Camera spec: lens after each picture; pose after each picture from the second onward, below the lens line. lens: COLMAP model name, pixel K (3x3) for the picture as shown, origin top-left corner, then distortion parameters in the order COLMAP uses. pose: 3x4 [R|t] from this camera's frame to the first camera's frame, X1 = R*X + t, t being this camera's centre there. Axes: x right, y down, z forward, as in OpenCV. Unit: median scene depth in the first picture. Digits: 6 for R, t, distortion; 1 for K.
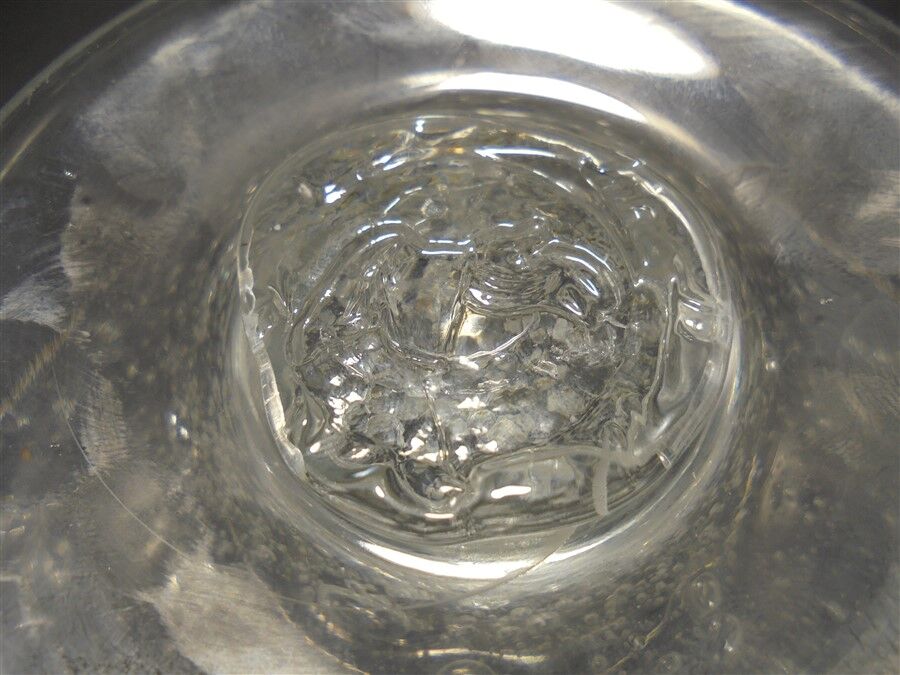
lens RADIAL K [[675.0, 0, 450.0], [0, 675.0, 337.5], [0, 0, 1]] dist [-0.111394, 0.093881]
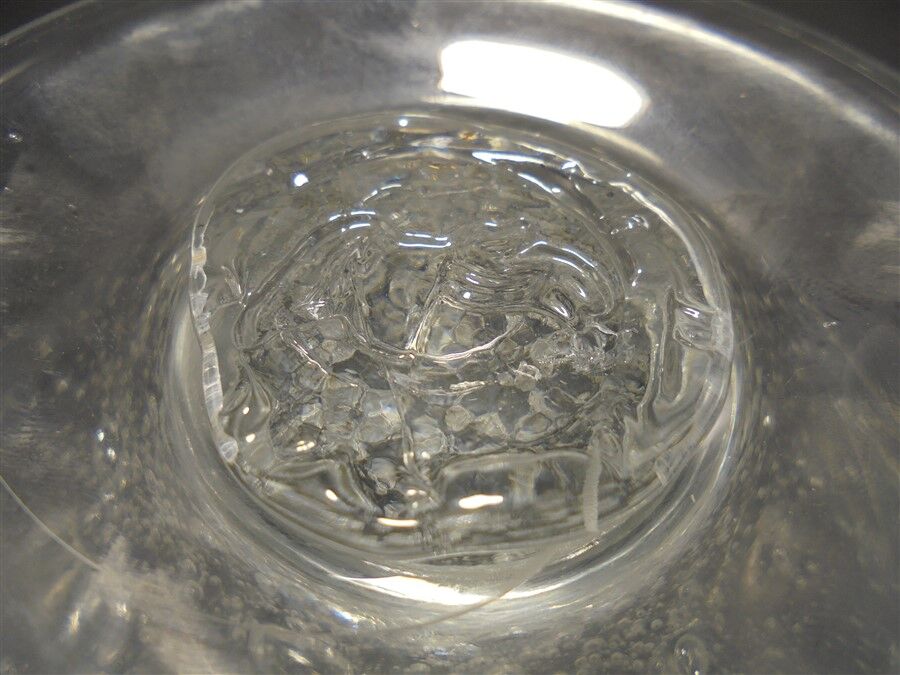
lens RADIAL K [[675.0, 0, 450.0], [0, 675.0, 337.5], [0, 0, 1]] dist [-0.111394, 0.093881]
pose [[0.996172, 0.070304, 0.051943, -0.007752], [-0.062321, 0.987914, -0.141925, 0.119800], [-0.061293, 0.138145, 0.988514, 0.109530]]
